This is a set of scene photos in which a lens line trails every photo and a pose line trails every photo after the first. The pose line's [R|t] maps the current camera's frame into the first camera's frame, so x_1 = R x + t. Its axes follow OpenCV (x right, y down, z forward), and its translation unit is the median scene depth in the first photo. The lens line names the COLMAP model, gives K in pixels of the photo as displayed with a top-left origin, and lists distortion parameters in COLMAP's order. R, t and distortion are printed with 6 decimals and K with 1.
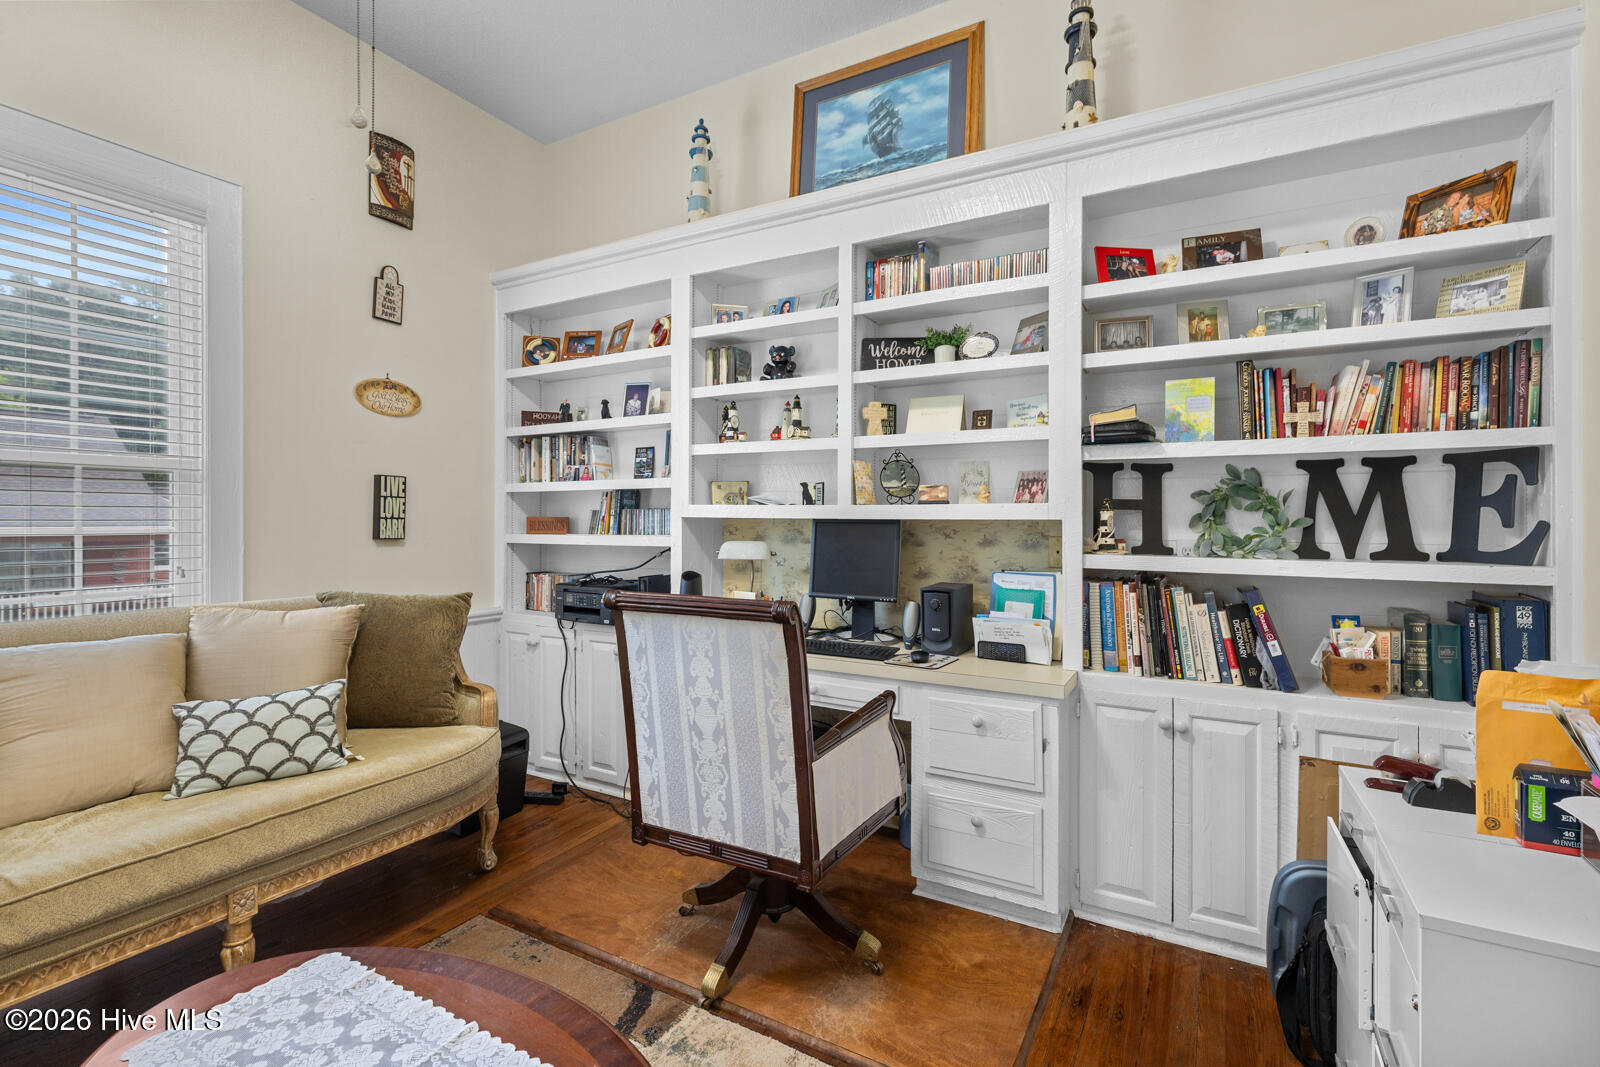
lens RADIAL K [[706.1, 0, 800.7], [0, 706.1, 516.7], [0, 0, 1]] dist [0.001523, 0.000202]
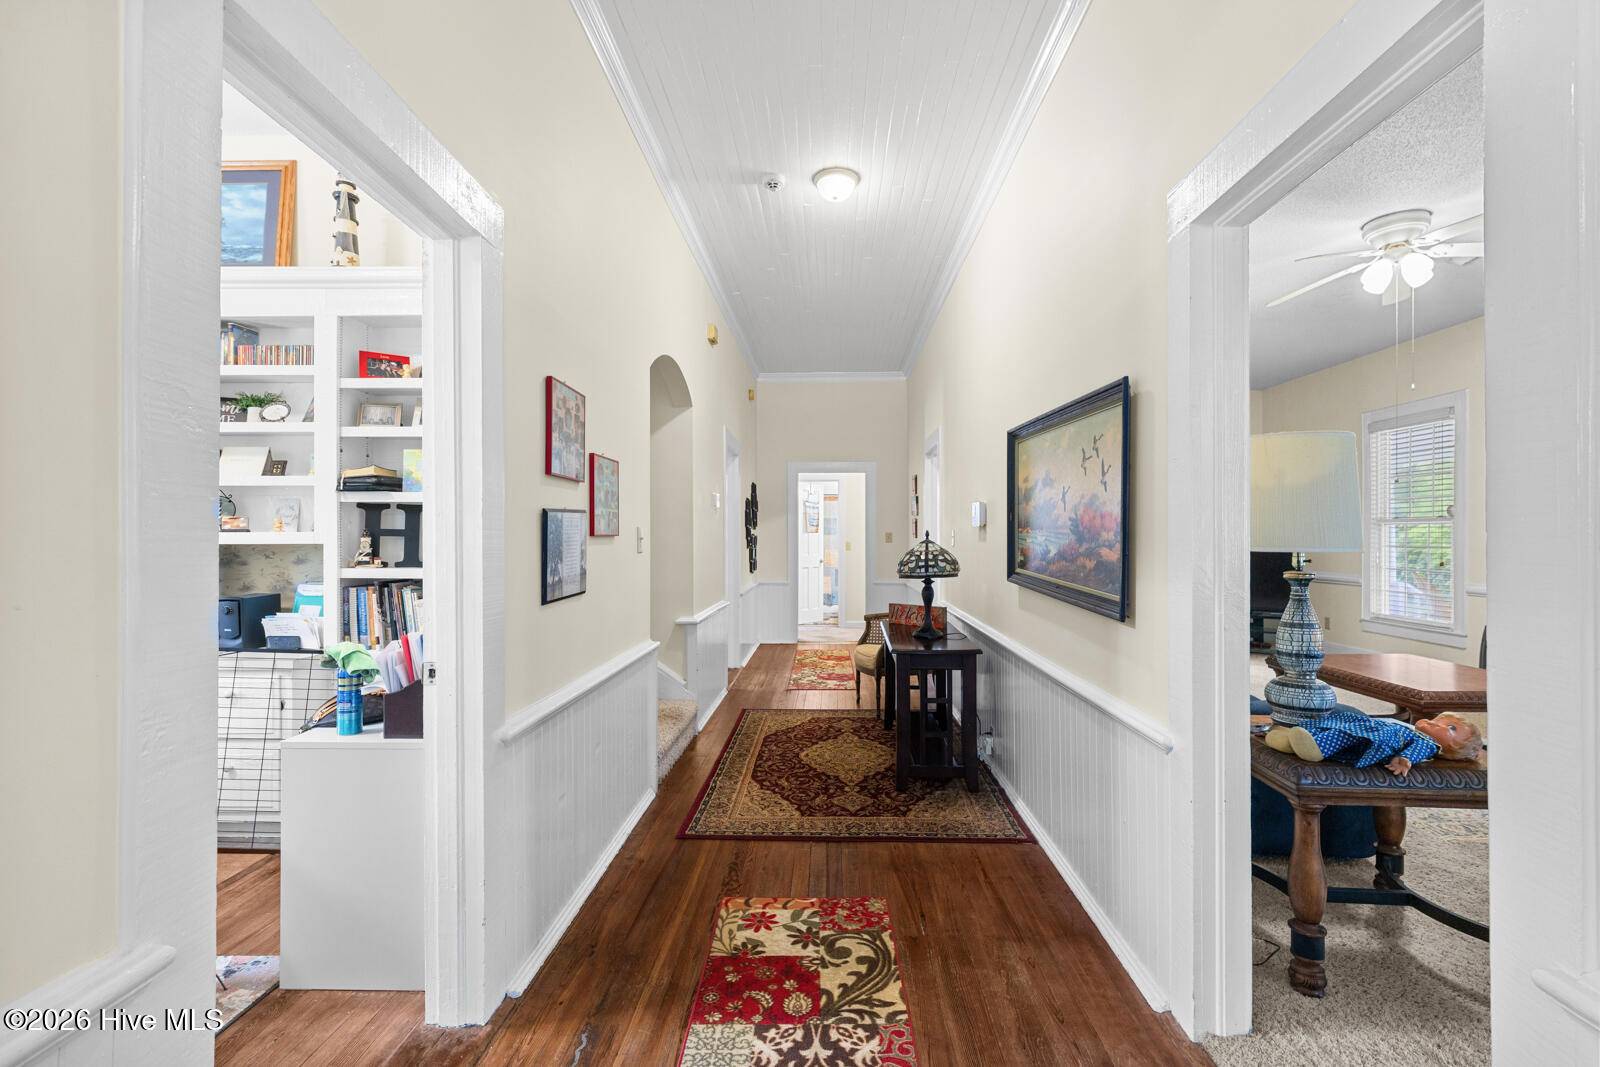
lens RADIAL K [[720.4, 0, 813.4], [0, 720.4, 527.5], [0, 0, 1]] dist [0.013915, 0.000318]
pose [[0.884444, 0.003939, 0.466629, 0.510158], [0.000965, 0.999947, -0.010271, -0.011407], [-0.466645, 0.009534, 0.884393, -0.663469]]
